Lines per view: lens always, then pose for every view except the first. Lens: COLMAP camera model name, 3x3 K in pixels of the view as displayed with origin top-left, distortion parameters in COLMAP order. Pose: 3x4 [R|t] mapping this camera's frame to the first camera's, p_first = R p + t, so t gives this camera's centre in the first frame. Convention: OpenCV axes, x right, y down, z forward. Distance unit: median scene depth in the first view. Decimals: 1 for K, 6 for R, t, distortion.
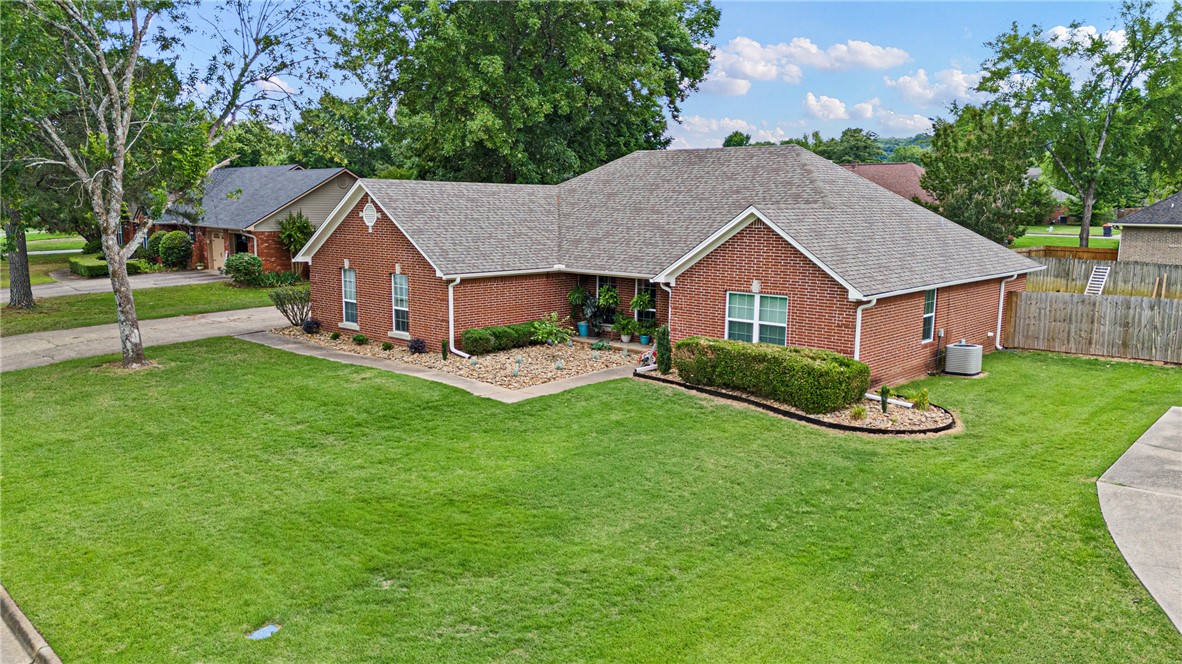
lens RADIAL K [[888.2, 0, 588.5], [0, 888.2, 332.2], [0, 0, 1]] dist [0.034610, -0.012762]
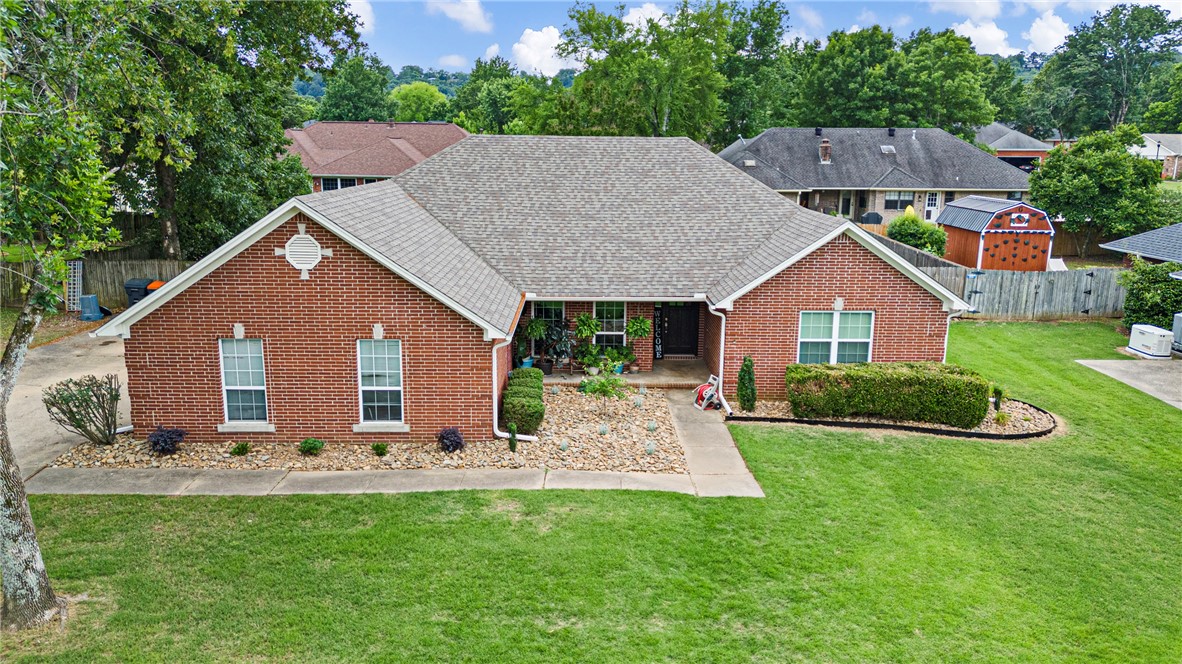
lens RADIAL K [[888.2, 0, 592.5], [0, 888.2, 337.2], [0, 0, 1]] dist [0.034610, -0.012762]
pose [[0.731219, -0.149971, 0.665453, -0.595637], [0.100367, 0.988569, 0.112504, -0.138629], [-0.674719, -0.015475, 0.737913, 0.439634]]
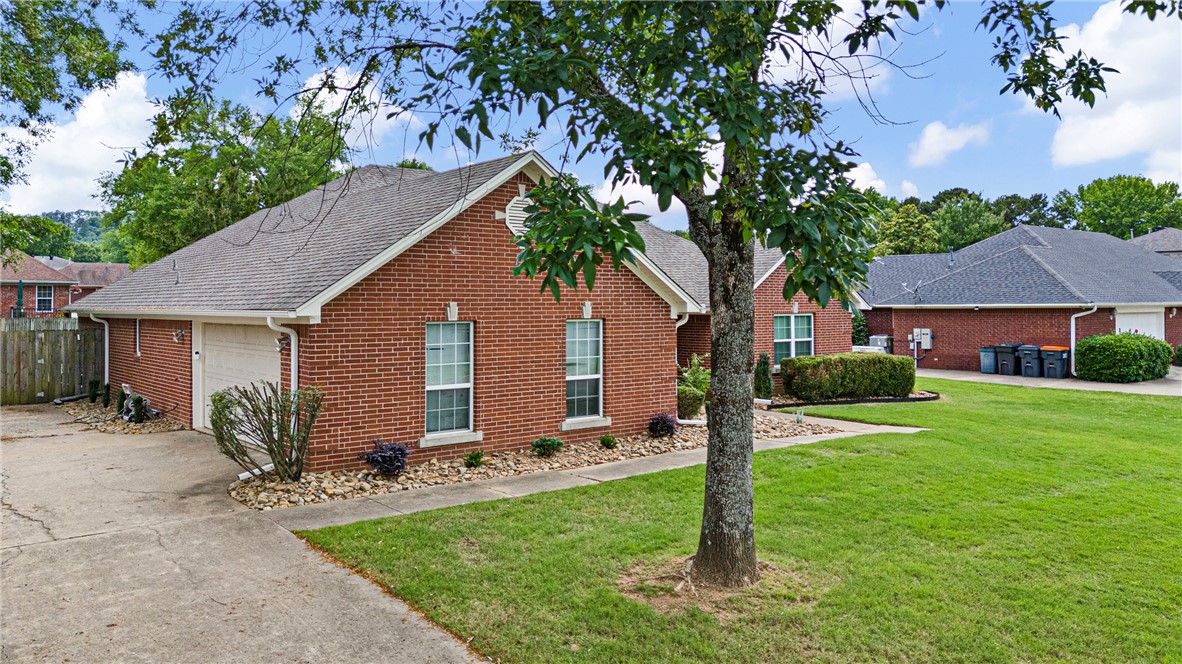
lens RADIAL K [[888.2, 0, 592.0], [0, 888.2, 325.3], [0, 0, 1]] dist [0.034610, -0.012762]
pose [[0.155025, -0.035721, 0.987265, -0.881767], [0.148280, 0.988866, 0.012496, -0.075368], [-0.976719, 0.144455, 0.158596, 0.995088]]
